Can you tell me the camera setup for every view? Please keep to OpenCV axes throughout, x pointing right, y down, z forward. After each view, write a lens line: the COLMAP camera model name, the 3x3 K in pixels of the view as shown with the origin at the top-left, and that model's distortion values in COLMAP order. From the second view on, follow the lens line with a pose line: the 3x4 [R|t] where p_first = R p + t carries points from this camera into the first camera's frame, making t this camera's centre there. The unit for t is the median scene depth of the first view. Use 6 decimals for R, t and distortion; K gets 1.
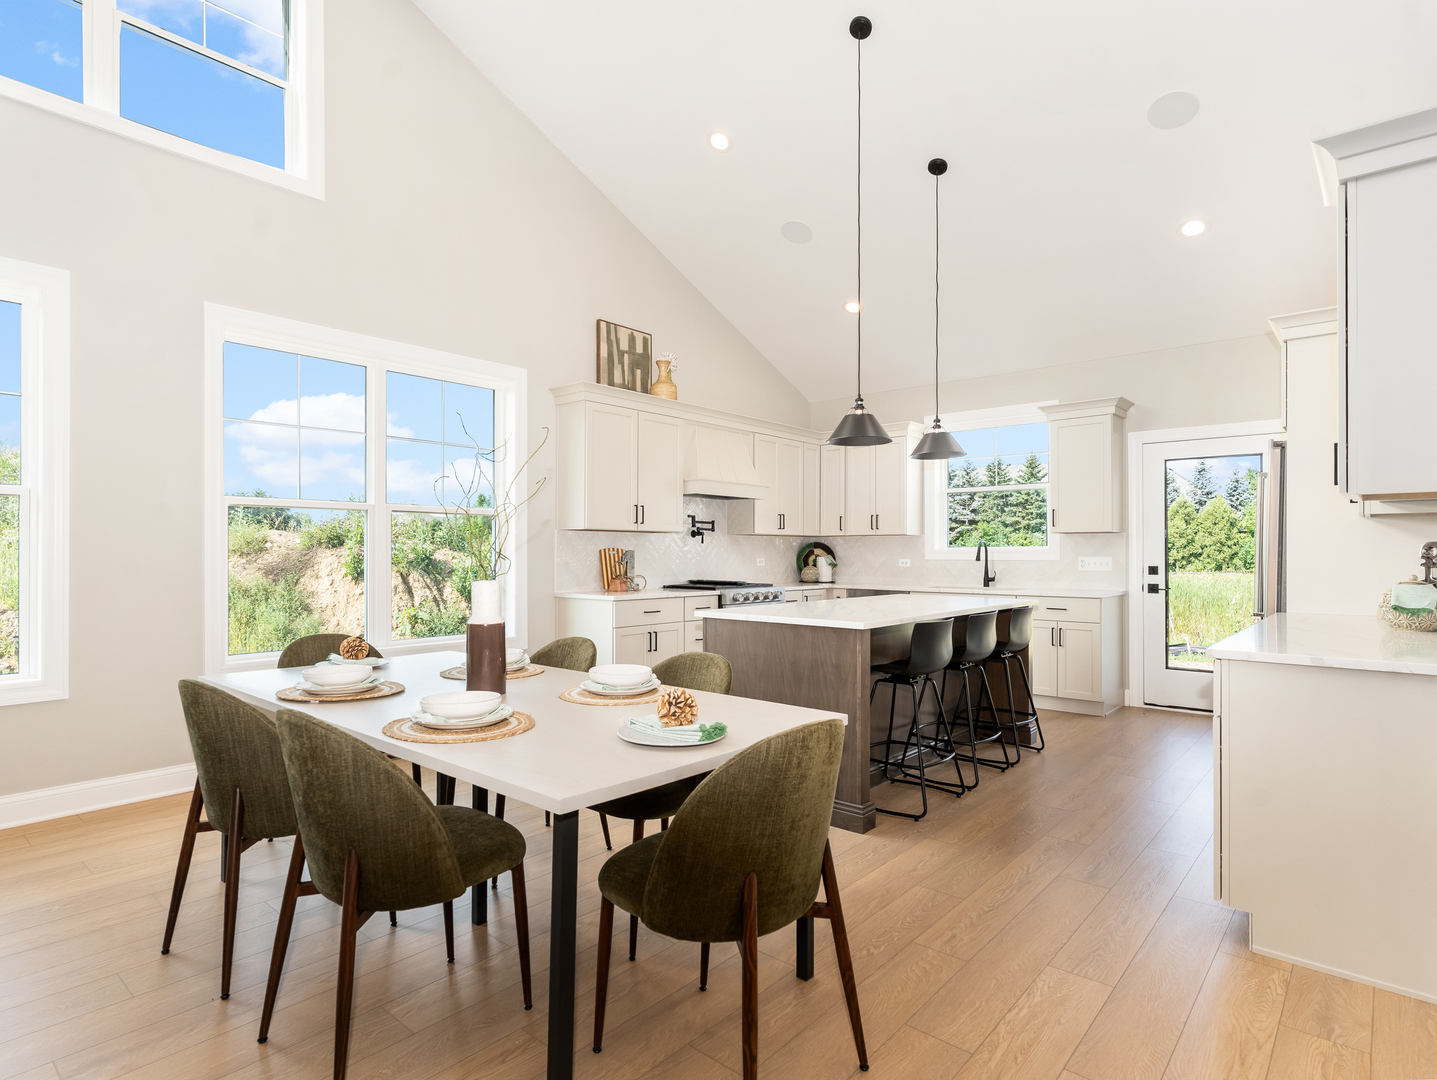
lens RADIAL K [[780.0, 0, 711.4], [0, 780.0, 550.9], [0, 0, 1]] dist [-0.001751, 0.001176]
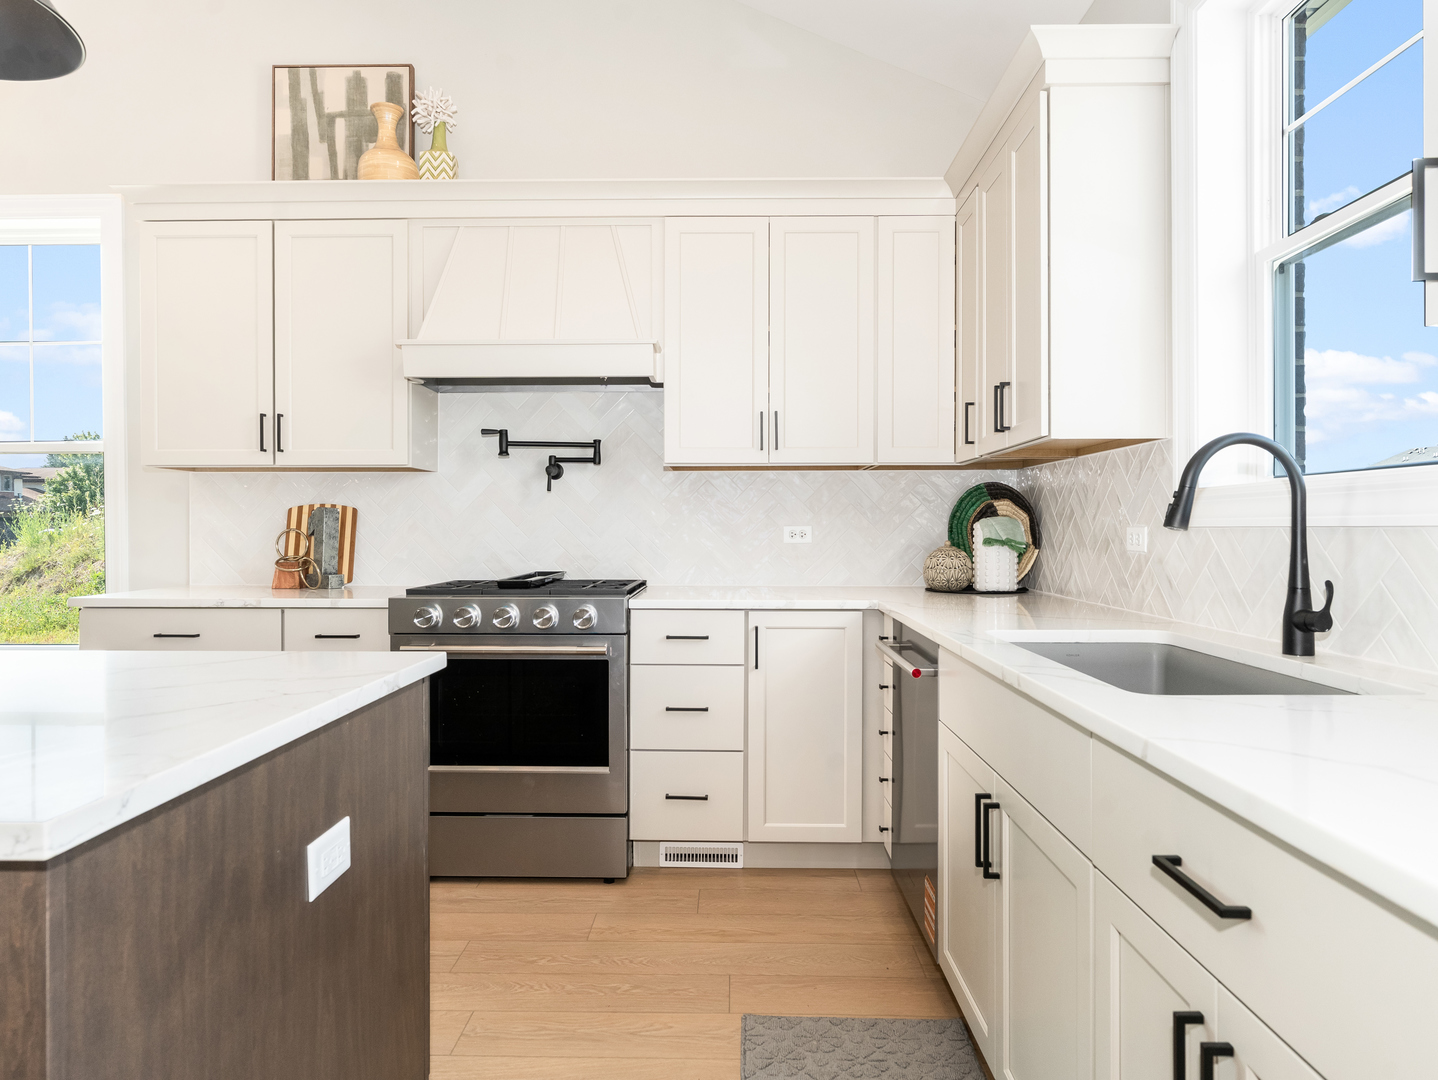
lens RADIAL K [[898.2, 0, 714.9], [0, 898.2, 531.8], [0, 0, 1]] dist [-0.004958, 0.001143]
pose [[0.641116, 0.001078, -0.767443, 0.468704], [0.003030, 0.999988, 0.003936, 0.012432], [0.767438, -0.004849, 0.641105, 0.776922]]
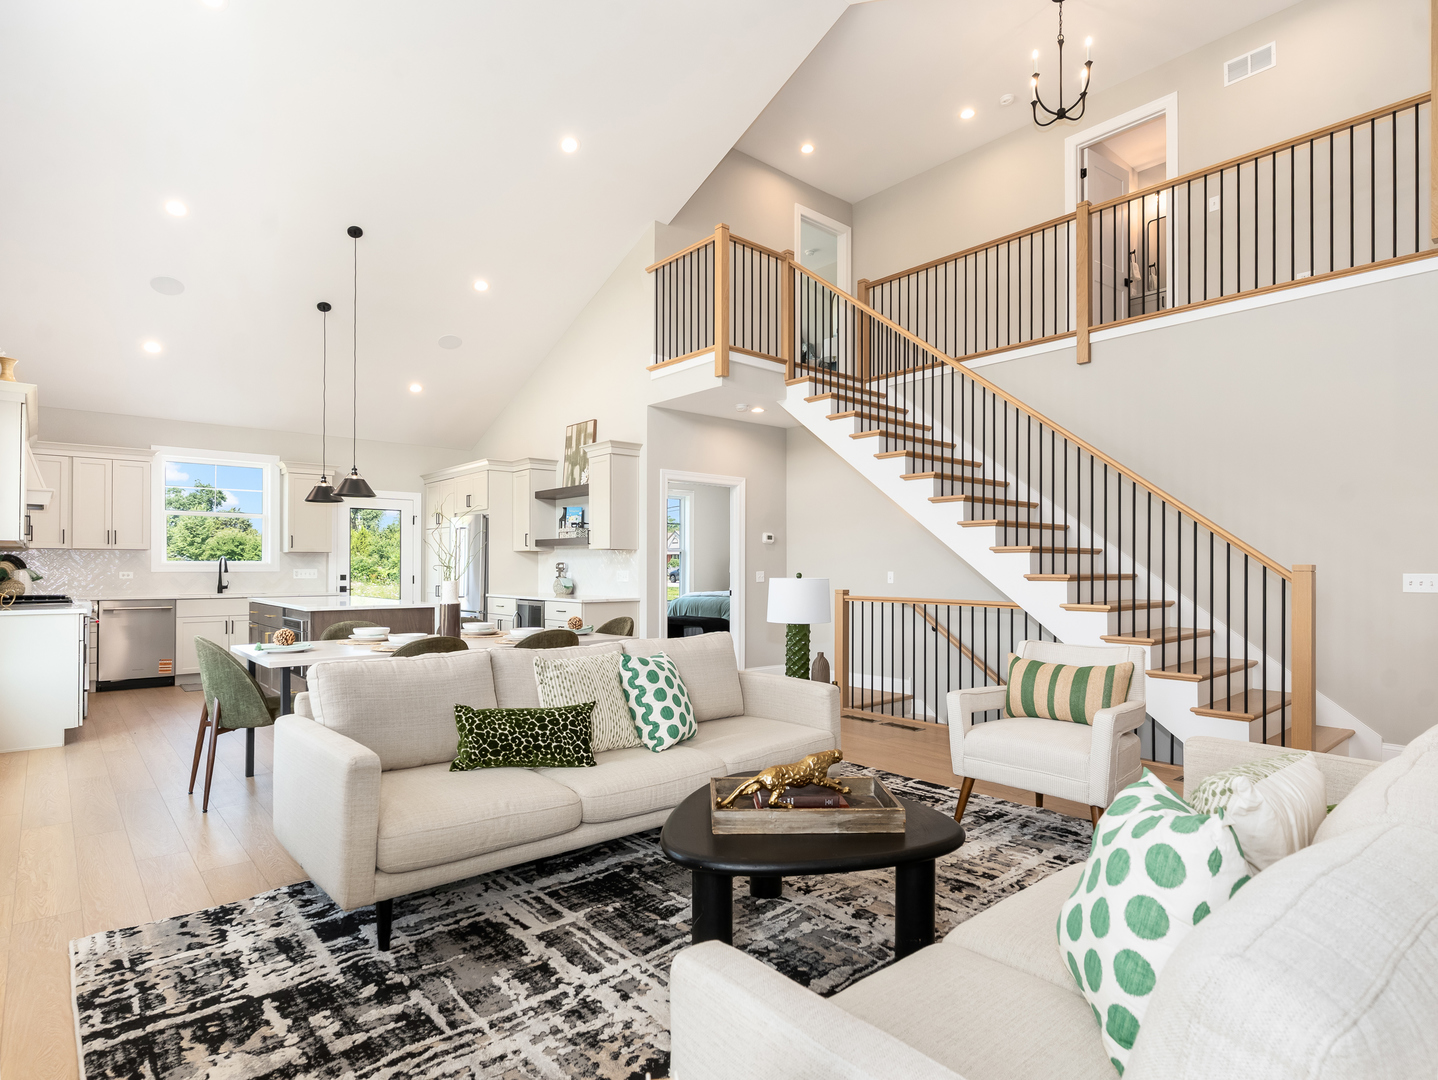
lens RADIAL K [[774.0, 0, 713.3], [0, 774.0, 561.3], [0, 0, 1]] dist [0.001176, 0.000879]
pose [[0.142207, 0.006869, 0.989813, -0.821752], [-0.003793, 0.999972, -0.006394, -0.000407], [-0.989830, -0.002845, 0.142229, 0.041117]]
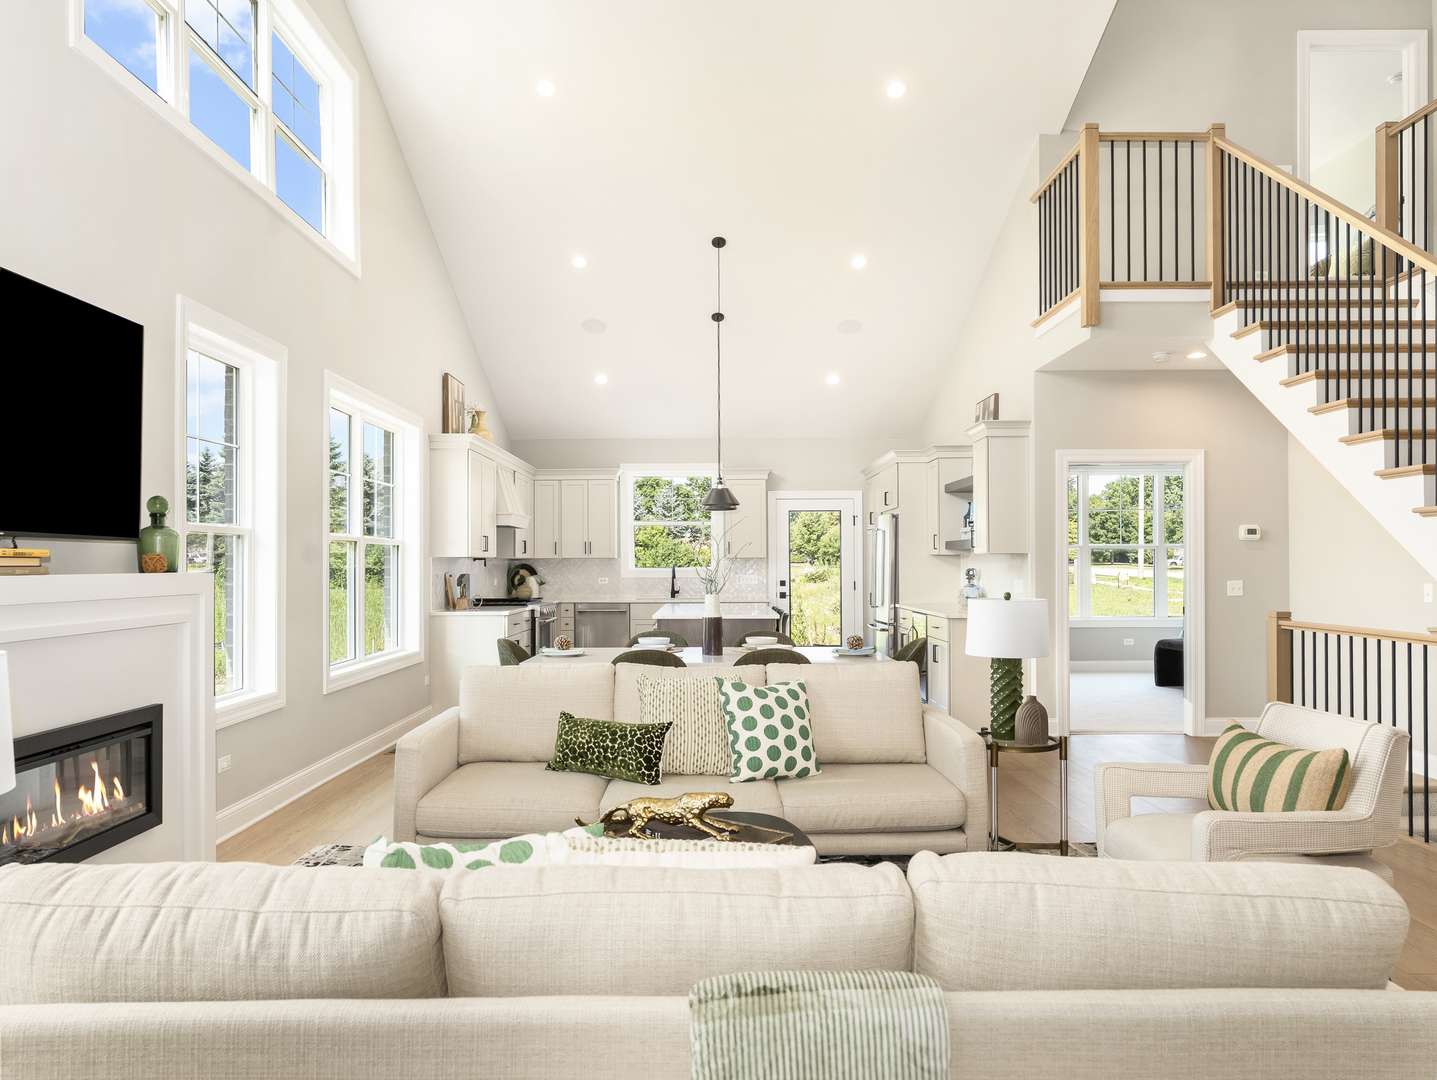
lens RADIAL K [[963.7, 0, 716.7], [0, 963.7, 559.9], [0, 0, 1]] dist [0.002821, 0.000892]
pose [[0.749181, -0.001663, 0.662364, -0.728230], [0.003657, 0.999992, -0.001626, -0.016771], [-0.662356, 0.003640, 0.749181, -0.300363]]
